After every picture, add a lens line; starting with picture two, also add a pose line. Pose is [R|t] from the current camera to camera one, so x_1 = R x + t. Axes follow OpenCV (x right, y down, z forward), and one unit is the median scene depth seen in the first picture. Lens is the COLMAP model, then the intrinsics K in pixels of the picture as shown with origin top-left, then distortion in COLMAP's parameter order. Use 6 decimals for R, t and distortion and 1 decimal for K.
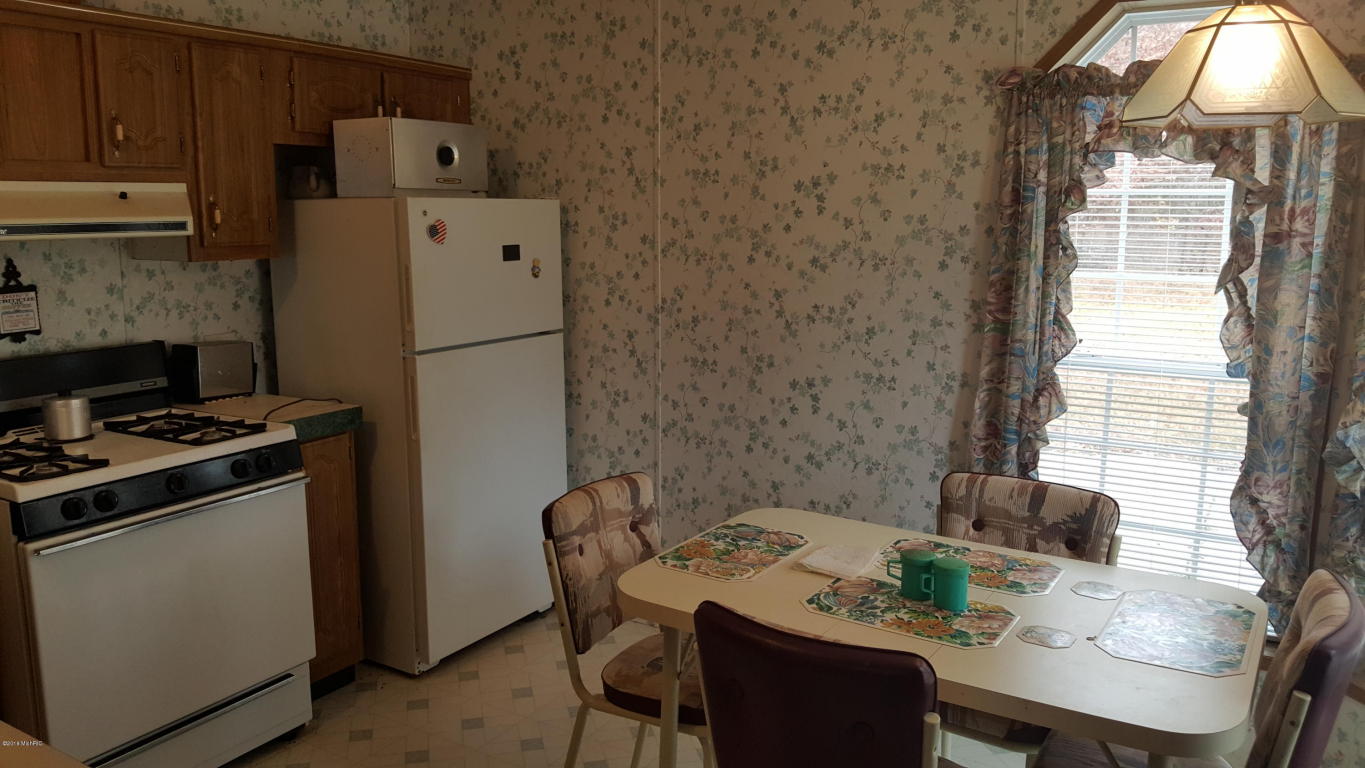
lens RADIAL K [[1048.9, 0, 680.0], [0, 1048.9, 387.4], [0, 0, 1]] dist [0.053596, -0.064470]
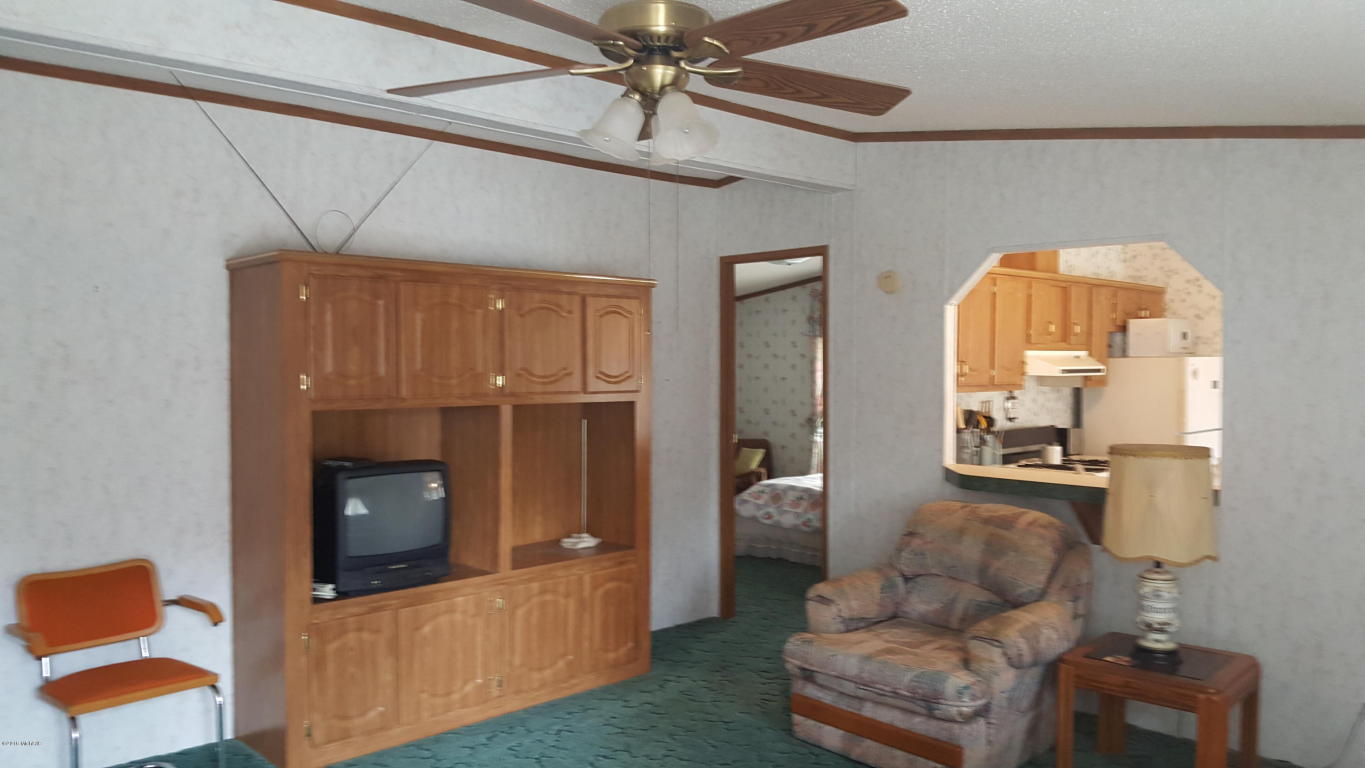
lens RADIAL K [[1048.9, 0, 689.5], [0, 1048.9, 385.3], [0, 0, 1]] dist [0.053596, -0.064470]
pose [[0.980459, 0.008161, -0.196556, -0.823760], [-0.034979, 0.990450, -0.133358, 0.186977], [0.193591, 0.137628, 0.971381, -1.205121]]
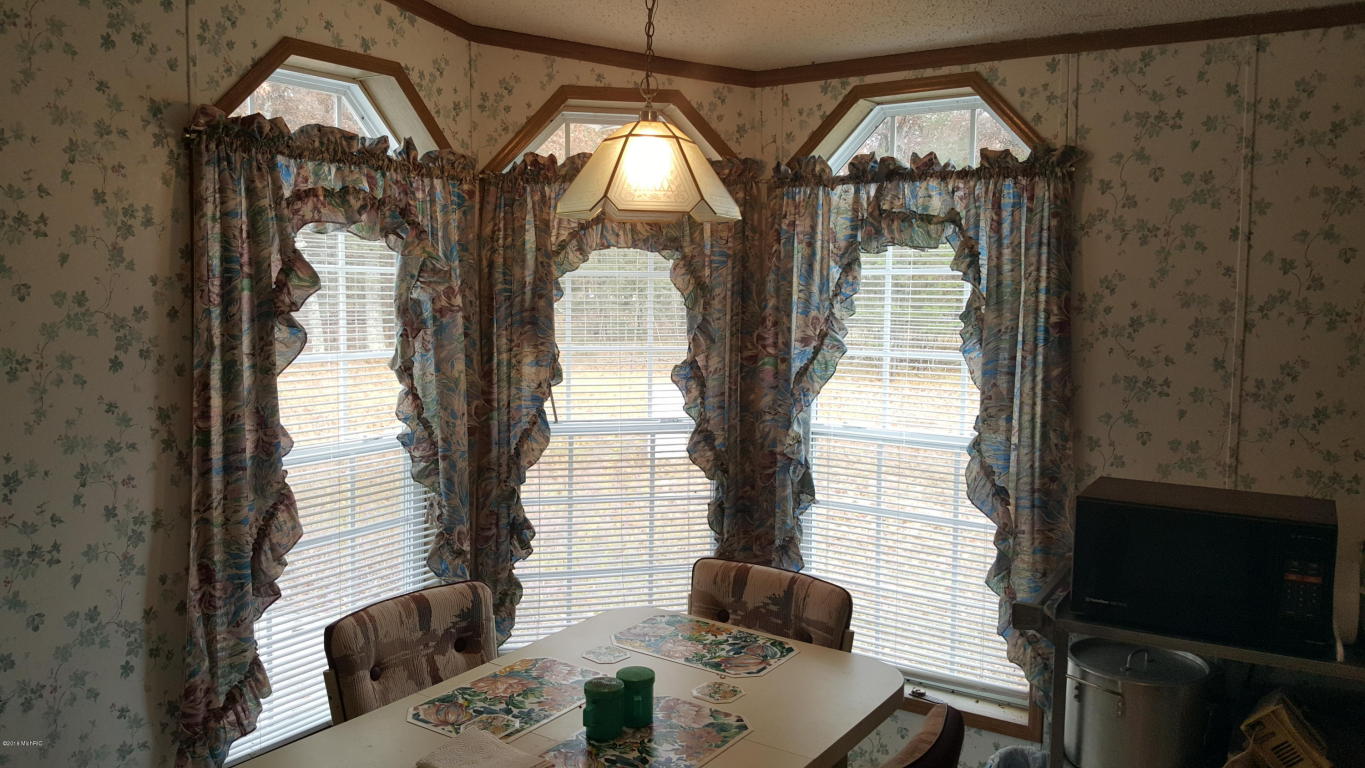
lens RADIAL K [[1048.9, 0, 681.7], [0, 1048.9, 372.5], [0, 0, 1]] dist [0.053596, -0.064470]
pose [[0.035077, -0.088247, 0.995481, -0.435353], [0.155636, 0.984423, 0.081783, -0.110539], [-0.987192, 0.152064, 0.048265, 0.605400]]
